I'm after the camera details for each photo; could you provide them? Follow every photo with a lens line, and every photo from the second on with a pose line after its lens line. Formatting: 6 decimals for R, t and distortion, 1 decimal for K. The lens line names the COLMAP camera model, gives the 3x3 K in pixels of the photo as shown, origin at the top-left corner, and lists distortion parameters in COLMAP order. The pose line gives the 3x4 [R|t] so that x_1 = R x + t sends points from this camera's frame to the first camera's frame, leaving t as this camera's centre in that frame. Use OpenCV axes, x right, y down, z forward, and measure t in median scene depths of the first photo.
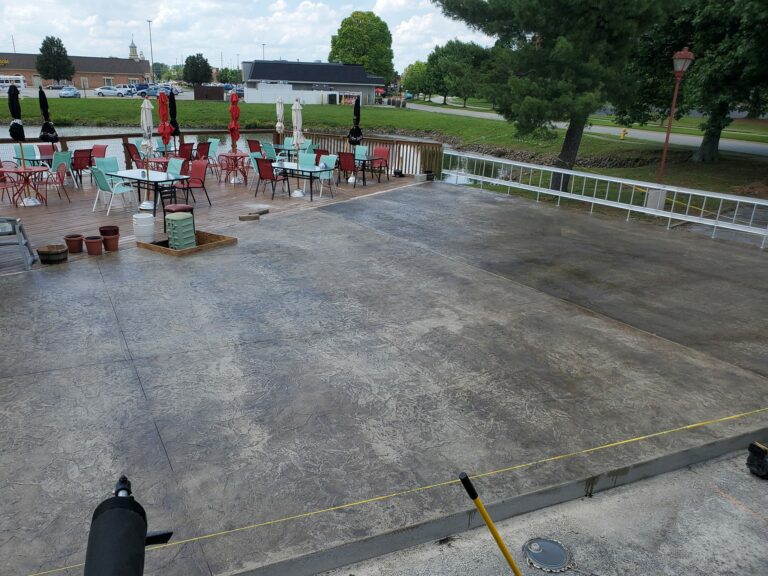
lens RADIAL K [[597.8, 0, 384.0], [0, 597.8, 288.0], [0, 0, 1]] dist [0.005713, 0.005154]
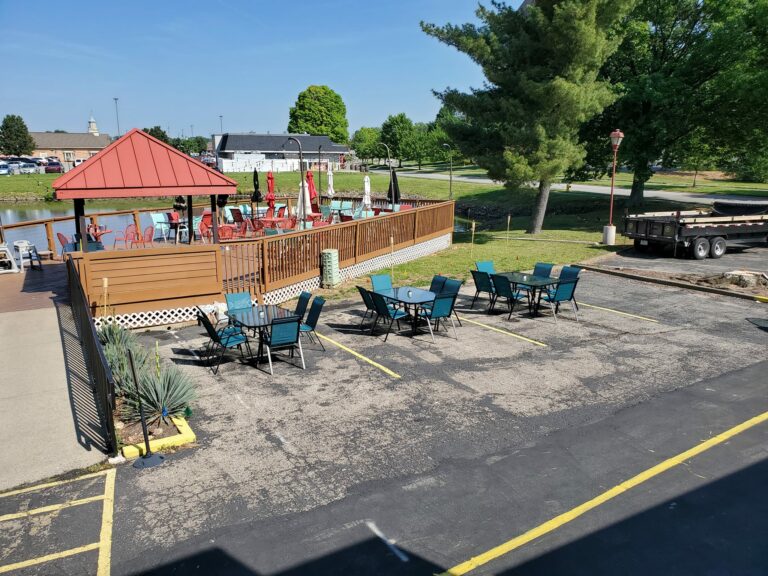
lens RADIAL K [[597.8, 0, 384.0], [0, 597.8, 288.0], [0, 0, 1]] dist [0.005713, 0.005154]
pose [[0.994925, -0.049317, 0.087706, -0.247362], [0.057624, 0.993822, -0.094857, 0.102191], [-0.082486, 0.099429, 0.991620, -0.422989]]
